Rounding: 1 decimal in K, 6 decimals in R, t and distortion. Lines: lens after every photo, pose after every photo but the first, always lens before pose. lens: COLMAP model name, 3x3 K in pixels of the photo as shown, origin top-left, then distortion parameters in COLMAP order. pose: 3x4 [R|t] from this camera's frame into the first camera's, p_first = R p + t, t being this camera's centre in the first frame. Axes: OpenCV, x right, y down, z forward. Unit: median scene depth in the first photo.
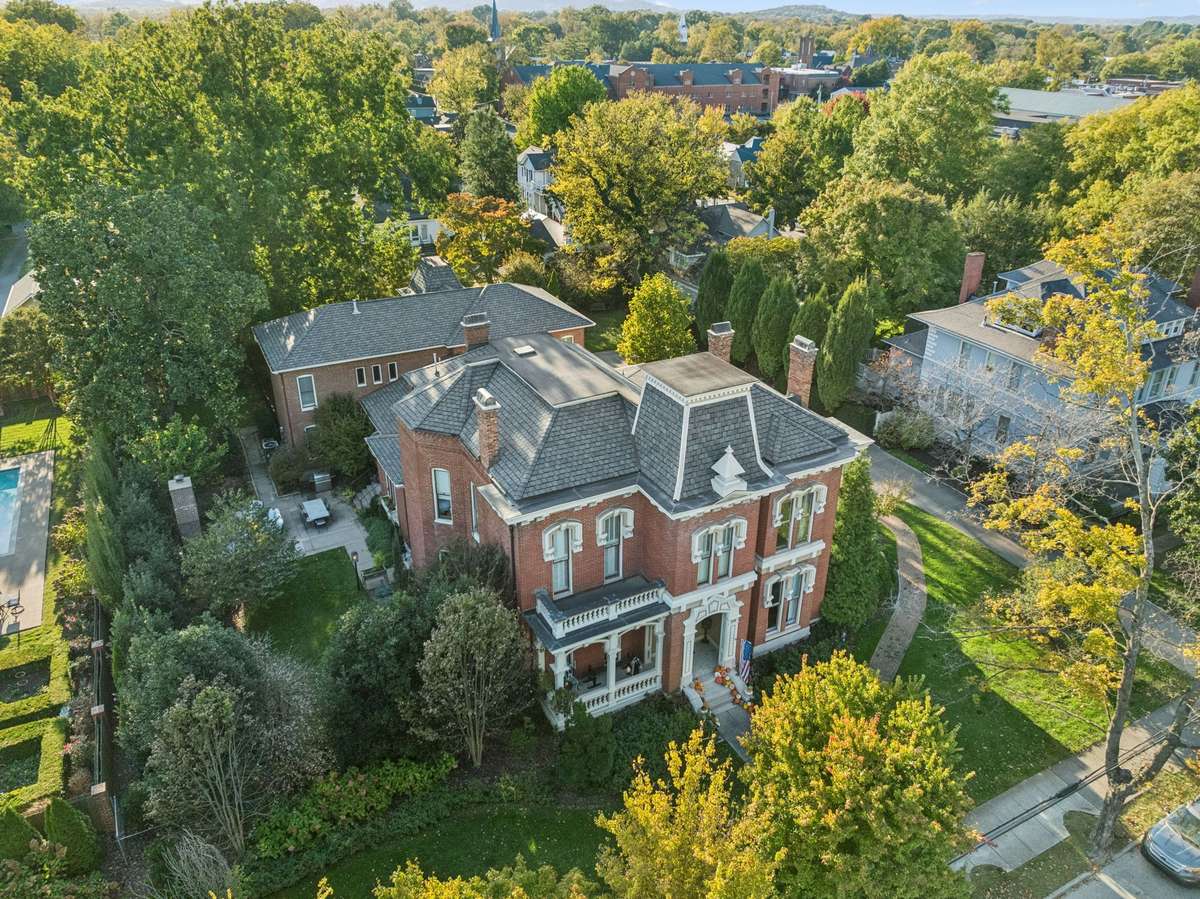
lens RADIAL K [[877.5, 0, 603.2], [0, 877.5, 426.2], [0, 0, 1]] dist [-0.034174, 0.000232]
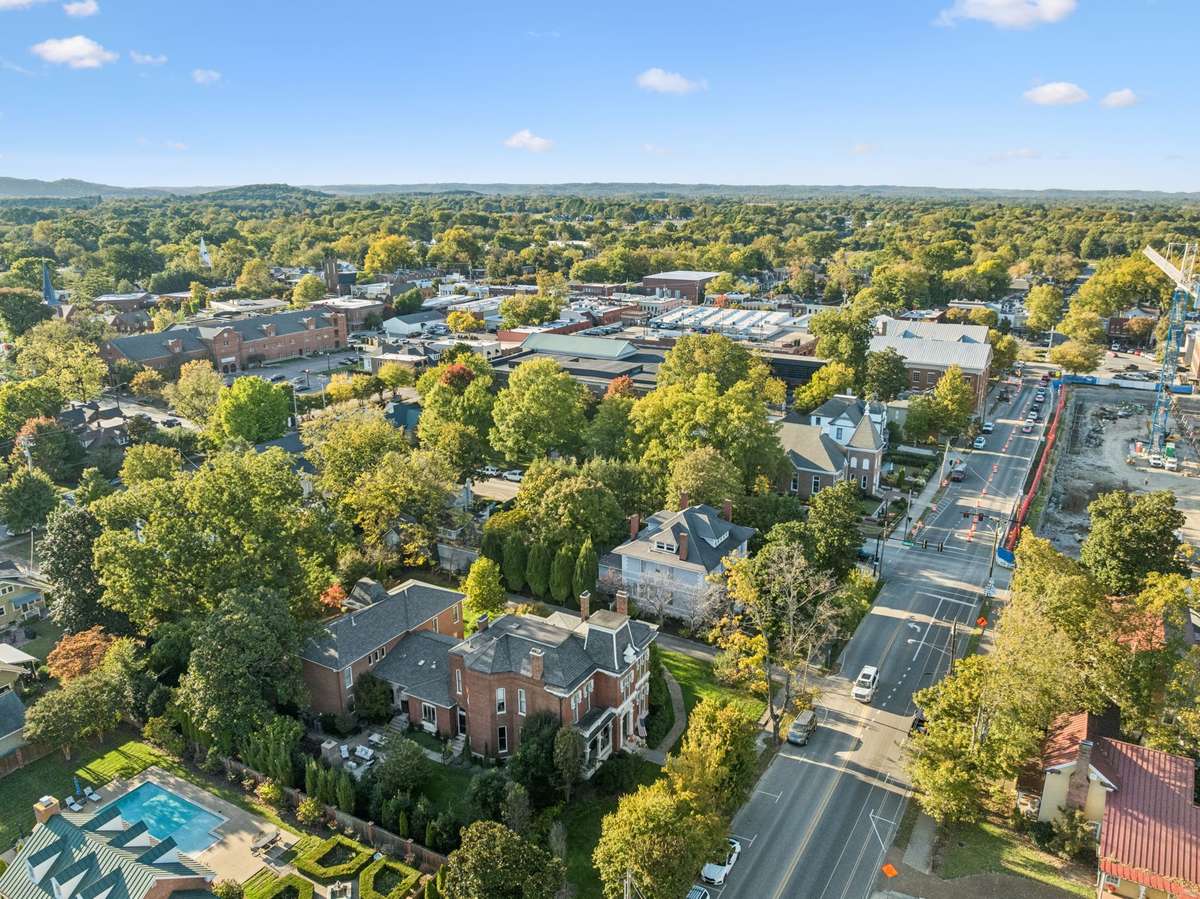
lens RADIAL K [[877.5, 0, 603.2], [0, 877.5, 426.2], [0, 0, 1]] dist [-0.034174, 0.000232]
pose [[0.851437, -0.145547, 0.503856, -0.752581], [0.238448, 0.963112, -0.124728, -0.193791], [-0.467116, 0.226342, 0.854735, -0.899031]]
